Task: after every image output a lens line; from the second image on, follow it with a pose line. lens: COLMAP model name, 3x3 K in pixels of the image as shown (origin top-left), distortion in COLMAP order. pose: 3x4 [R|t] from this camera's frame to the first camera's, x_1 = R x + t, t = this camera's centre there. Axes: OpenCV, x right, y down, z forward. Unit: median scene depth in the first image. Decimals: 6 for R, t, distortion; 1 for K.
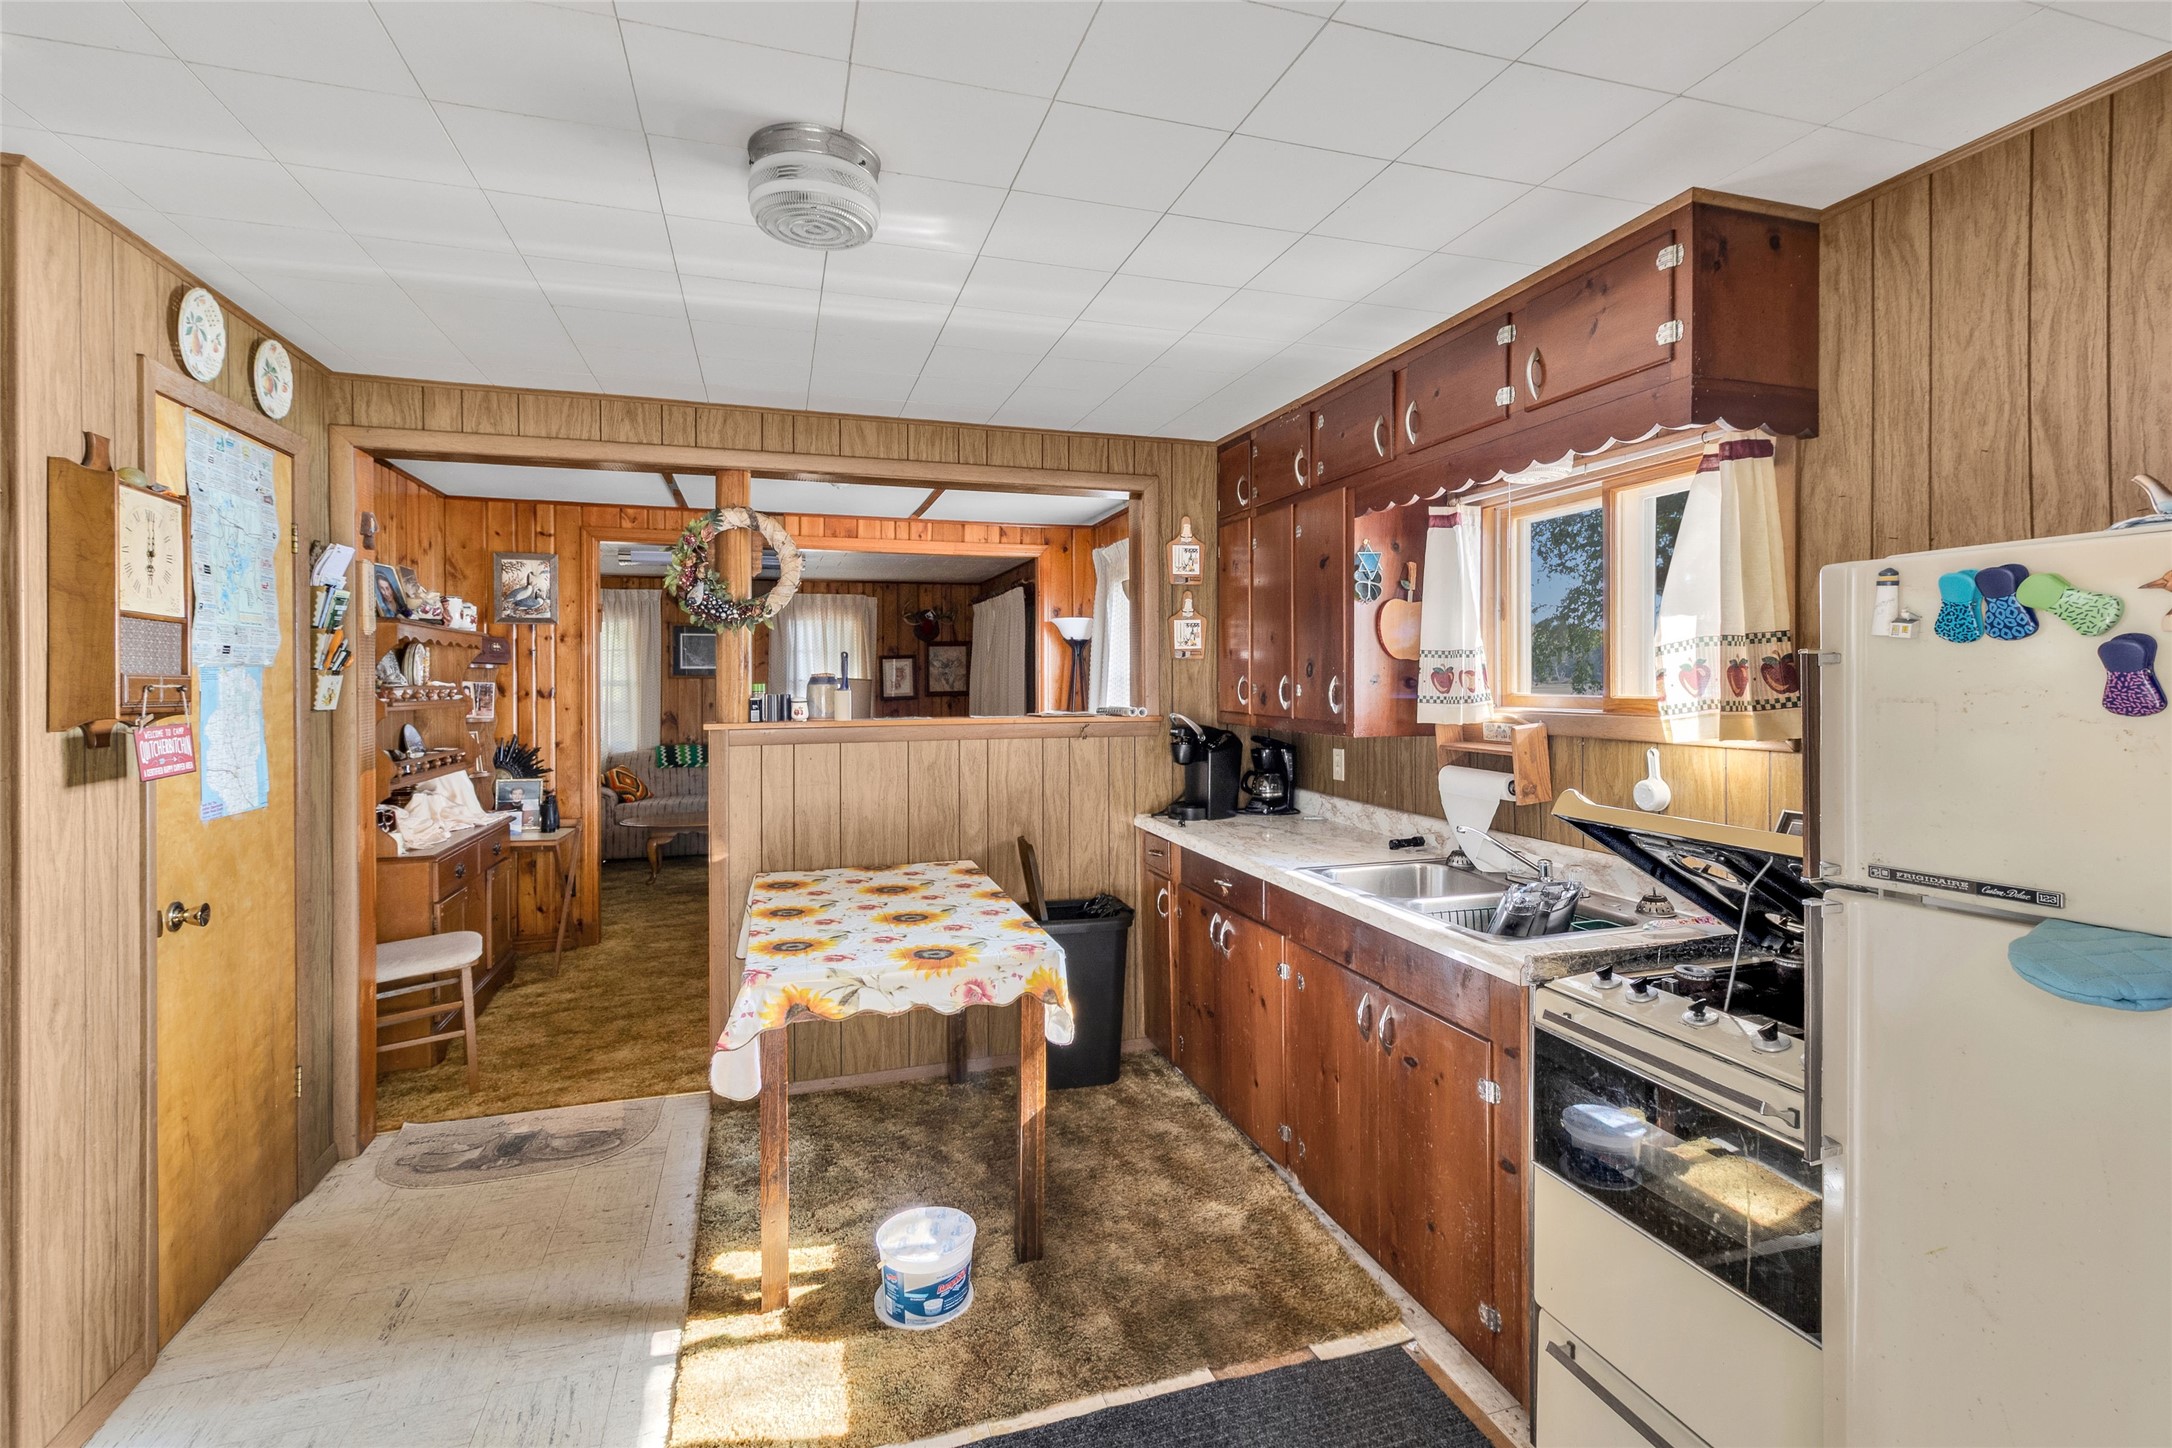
lens RADIAL K [[1052.0, 0, 1115.3], [0, 1052.0, 675.4], [0, 0, 1]] dist [0.015351, -0.001567]
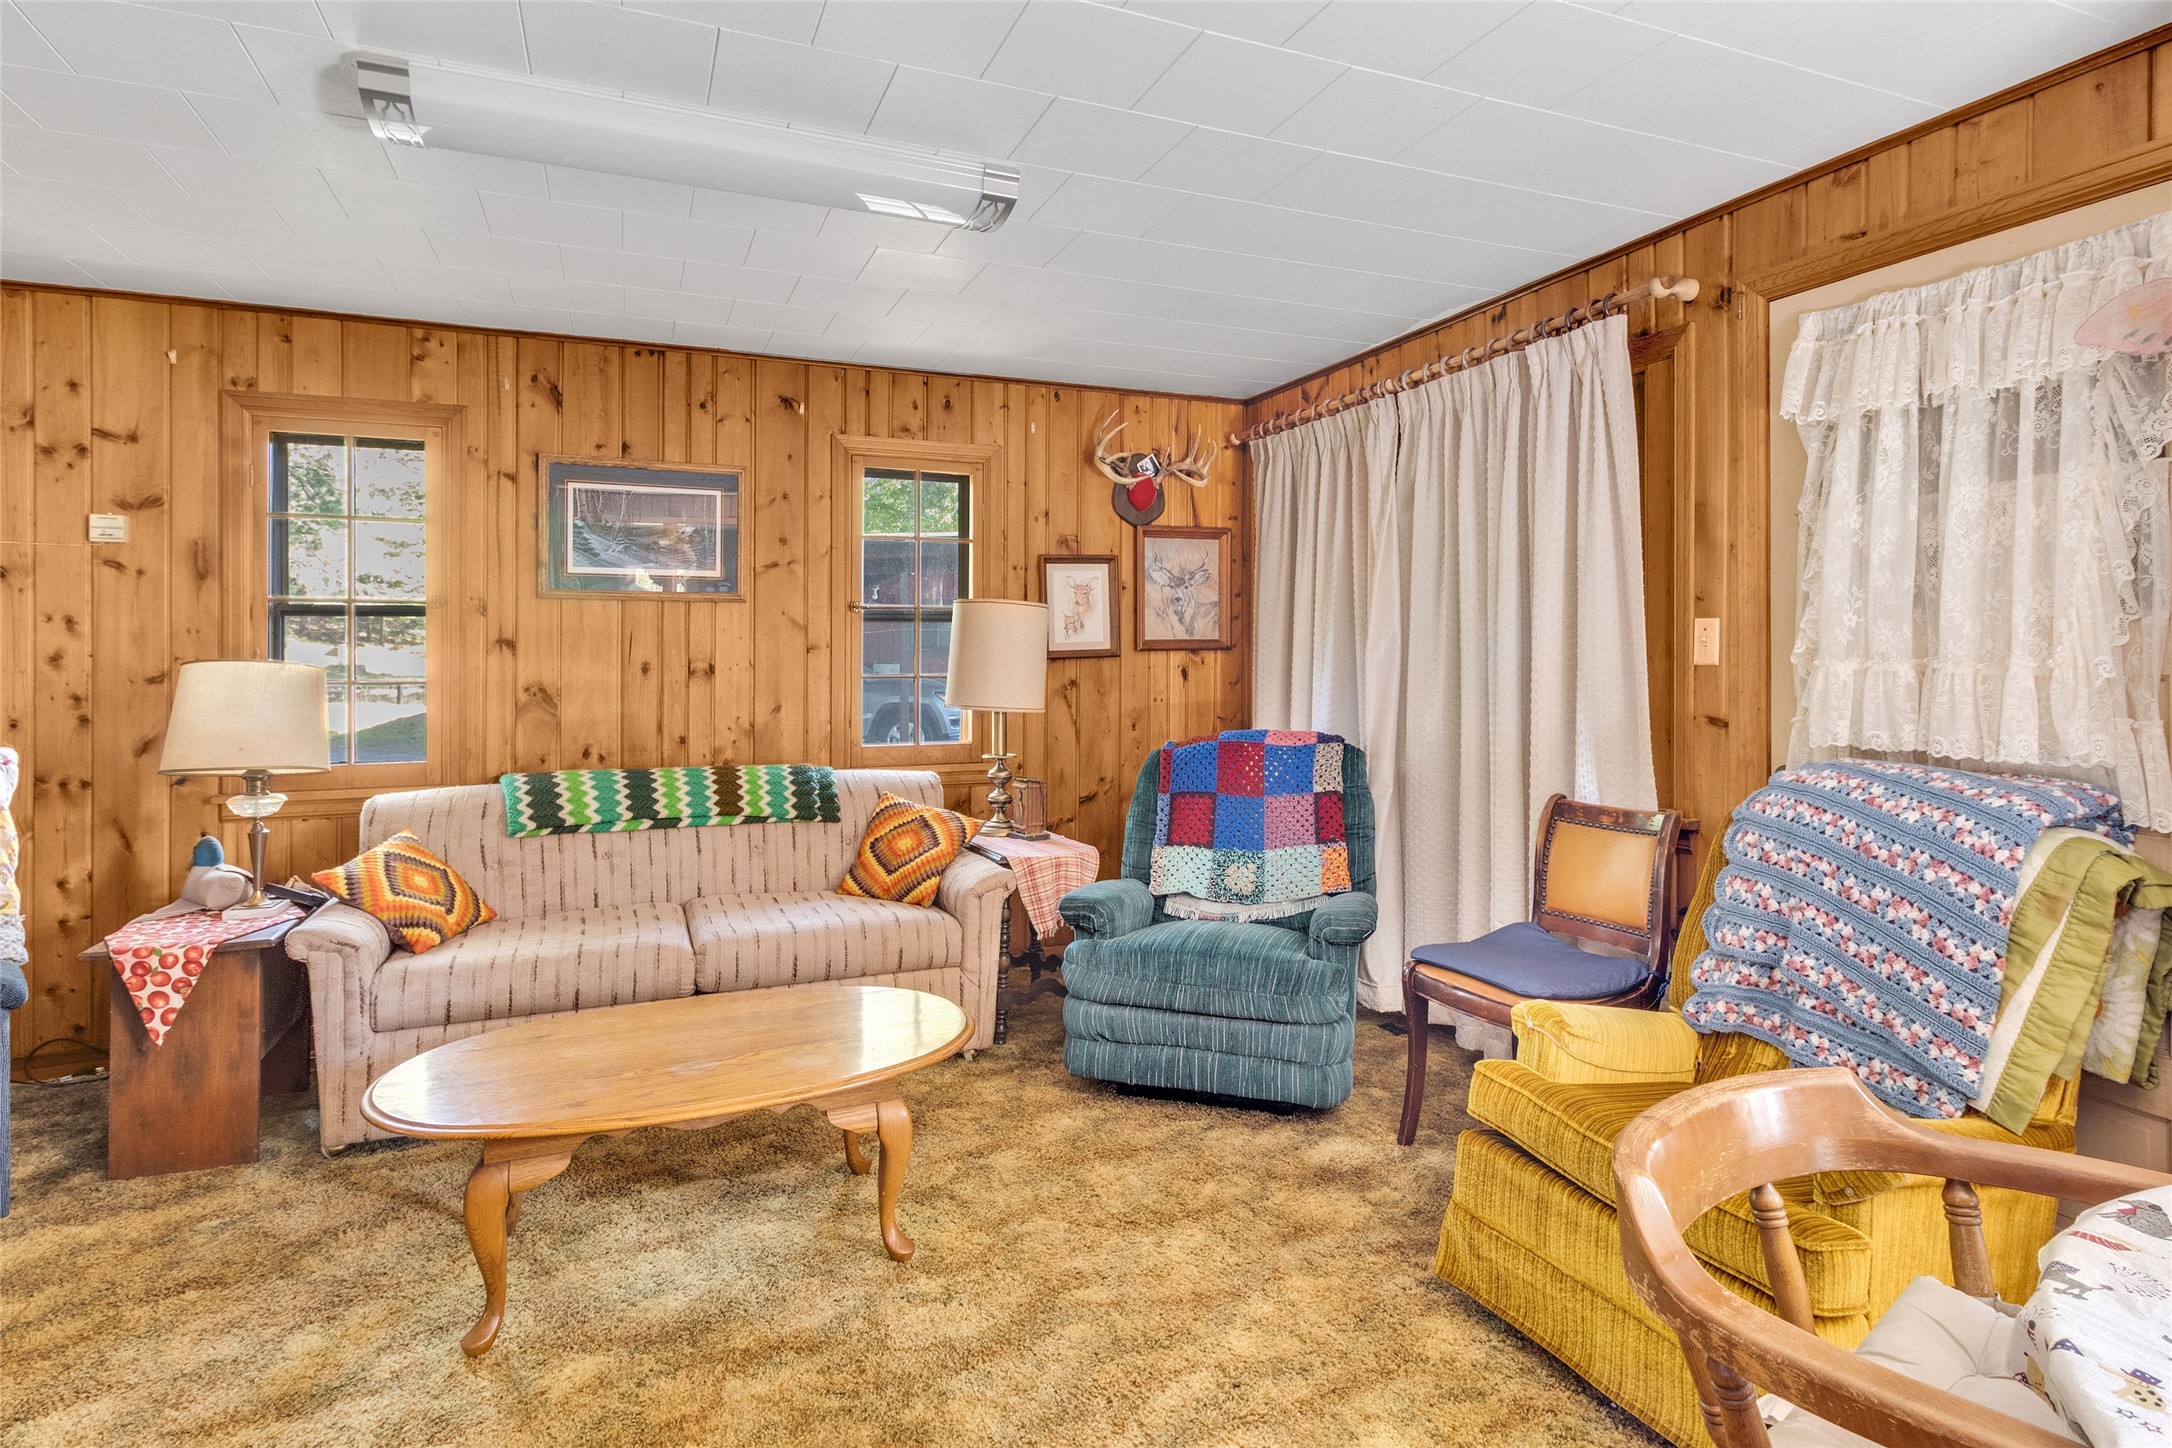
lens RADIAL K [[1052.0, 0, 1056.8], [0, 1052.0, 659.8], [0, 0, 1]] dist [0.015351, -0.001567]
pose [[0.997533, 0.002263, 0.070168, -0.270690], [-0.002745, 0.999973, 0.006775, 0.023042], [-0.070151, -0.006951, 0.997512, 0.623592]]
